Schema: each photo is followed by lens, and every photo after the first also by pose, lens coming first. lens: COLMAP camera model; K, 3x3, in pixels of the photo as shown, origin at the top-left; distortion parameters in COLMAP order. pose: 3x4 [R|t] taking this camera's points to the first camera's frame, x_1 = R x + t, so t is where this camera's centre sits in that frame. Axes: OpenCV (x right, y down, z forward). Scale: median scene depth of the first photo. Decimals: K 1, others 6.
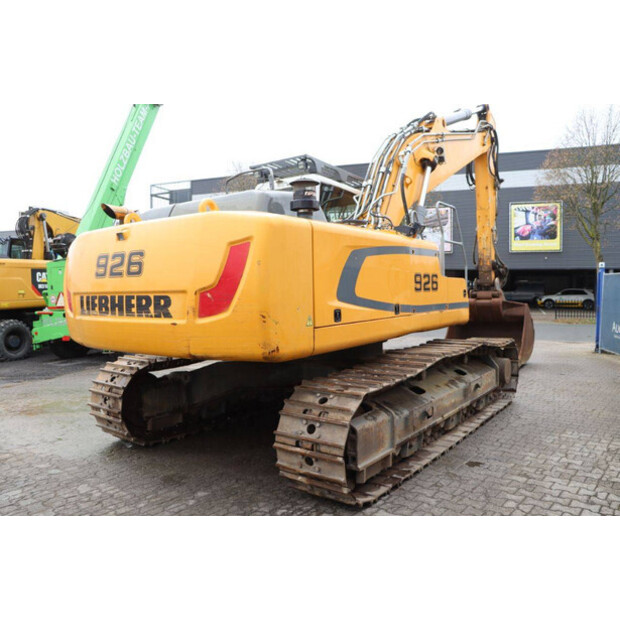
lens RADIAL K [[508.3, 0, 310.0], [0, 508.3, 310.0], [0, 0, 1]] dist [-0.166641, 0.134357]
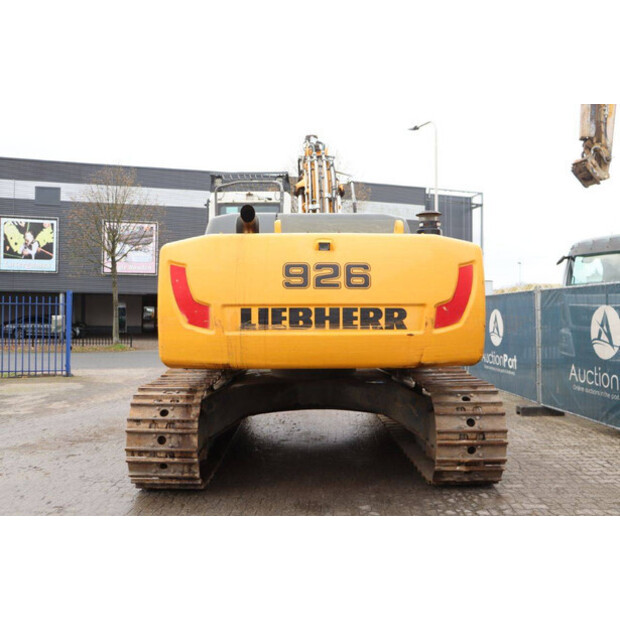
lens RADIAL K [[597.6, 0, 310.0], [0, 597.6, 310.0], [0, 0, 1]] dist [-0.095541, 0.020339]
pose [[0.781970, 0.018129, 0.623052, -1.181684], [0.016909, 0.998592, -0.050277, 0.033884], [-0.623086, 0.049850, 0.780563, 0.128102]]
